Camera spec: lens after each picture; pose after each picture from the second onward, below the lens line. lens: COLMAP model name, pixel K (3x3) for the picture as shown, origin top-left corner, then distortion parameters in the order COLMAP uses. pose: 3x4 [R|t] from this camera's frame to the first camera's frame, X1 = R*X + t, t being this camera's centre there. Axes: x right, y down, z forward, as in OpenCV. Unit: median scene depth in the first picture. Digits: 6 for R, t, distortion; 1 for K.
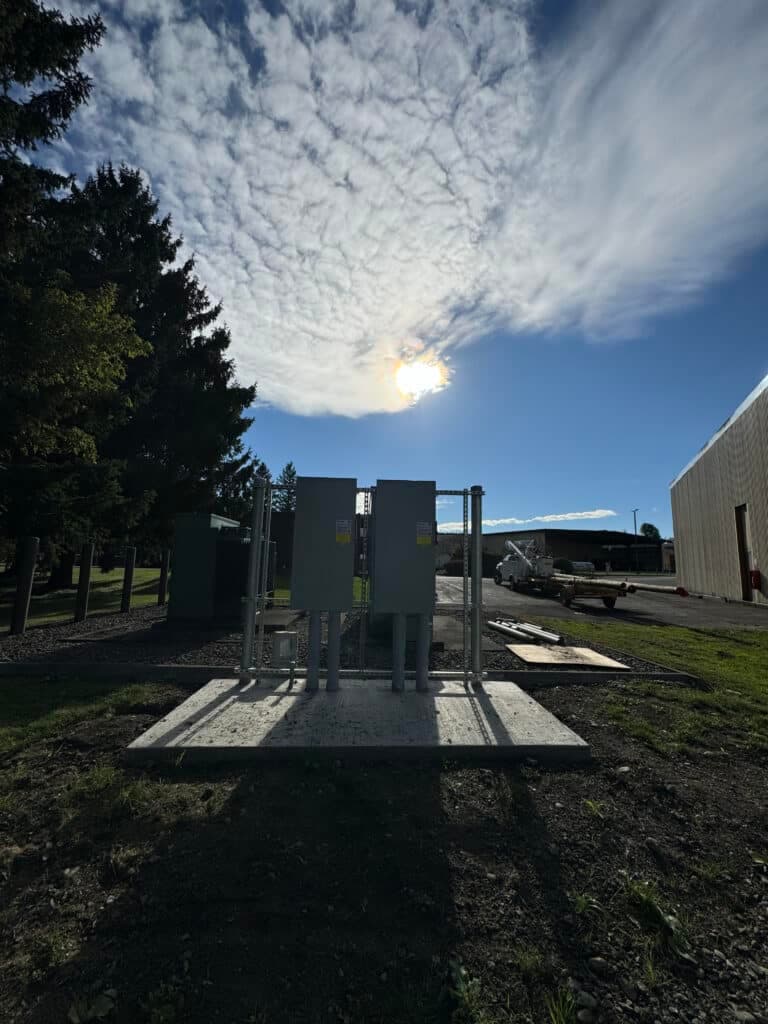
lens RADIAL K [[406.3, 0, 385.8], [0, 406.3, 508.5], [0, 0, 1]] dist [-0.002272, -0.000154]
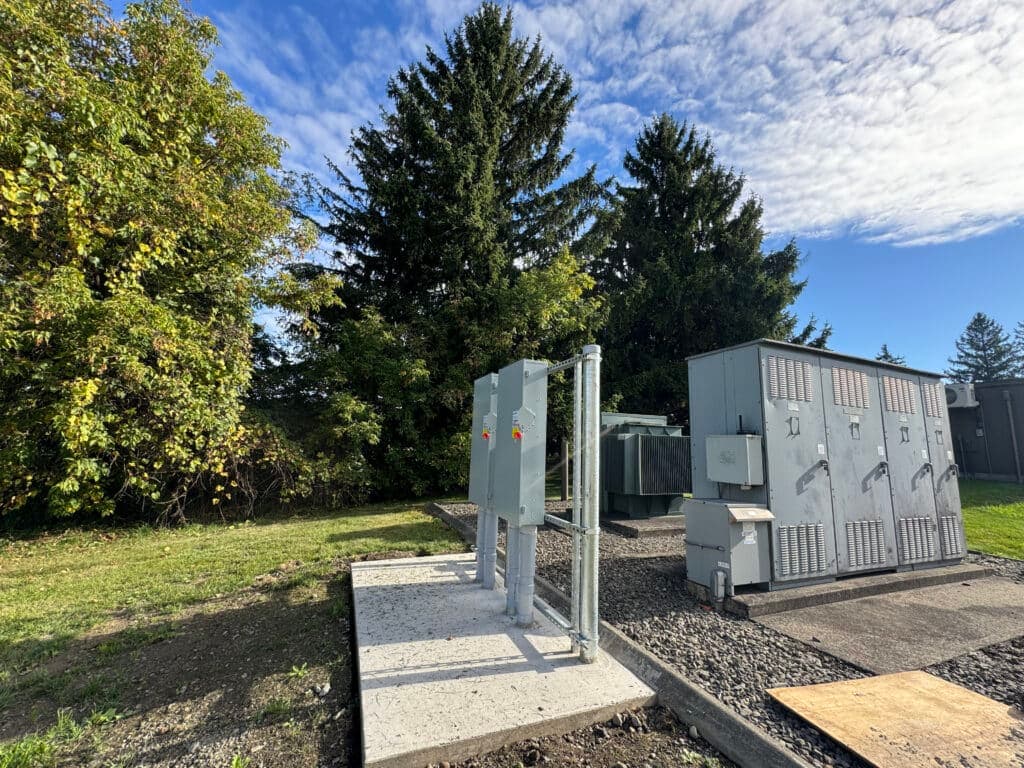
lens RADIAL K [[411.9, 0, 512.0], [0, 411.9, 384.0], [0, 0, 1]] dist [0.001299, 0.000097]
pose [[0.333272, -0.147067, -0.931290, 0.841635], [0.102387, 0.987563, -0.119313, 0.076387], [0.937255, -0.055588, 0.344185, 0.689880]]
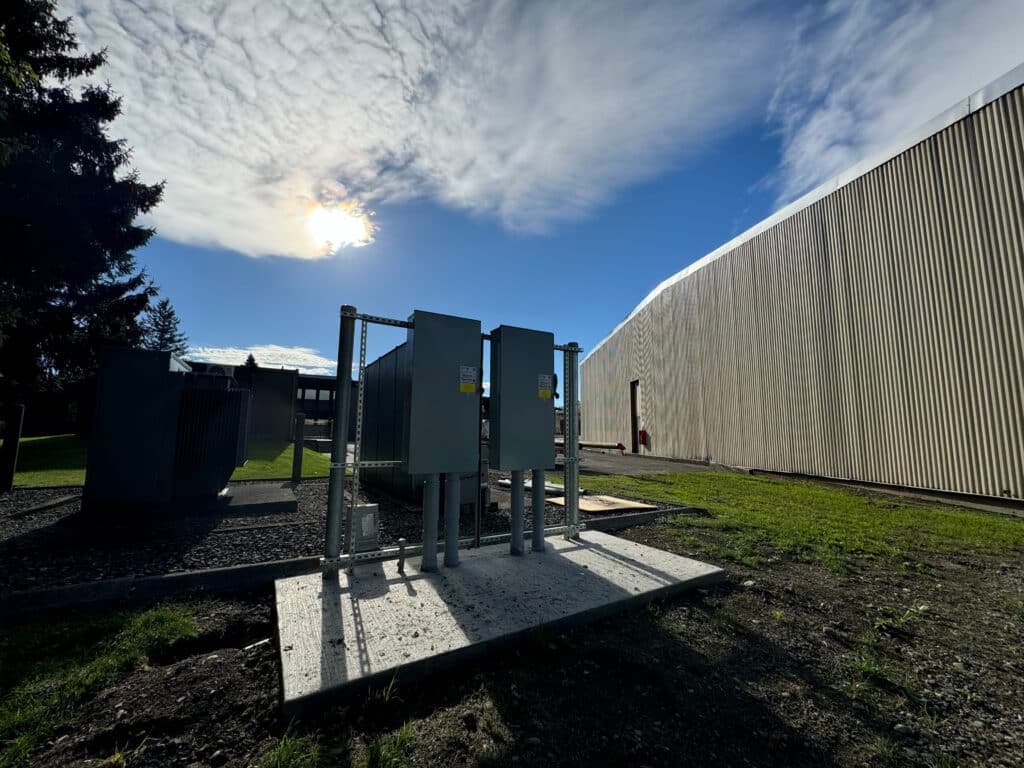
lens RADIAL K [[406.3, 0, 512.0], [0, 406.3, 384.0], [0, 0, 1]] dist [-0.002272, -0.000154]
pose [[0.876532, 0.043353, 0.479387, -0.418359], [-0.055280, 0.998413, 0.010785, 0.047837], [-0.478158, -0.035954, 0.877537, 0.192079]]
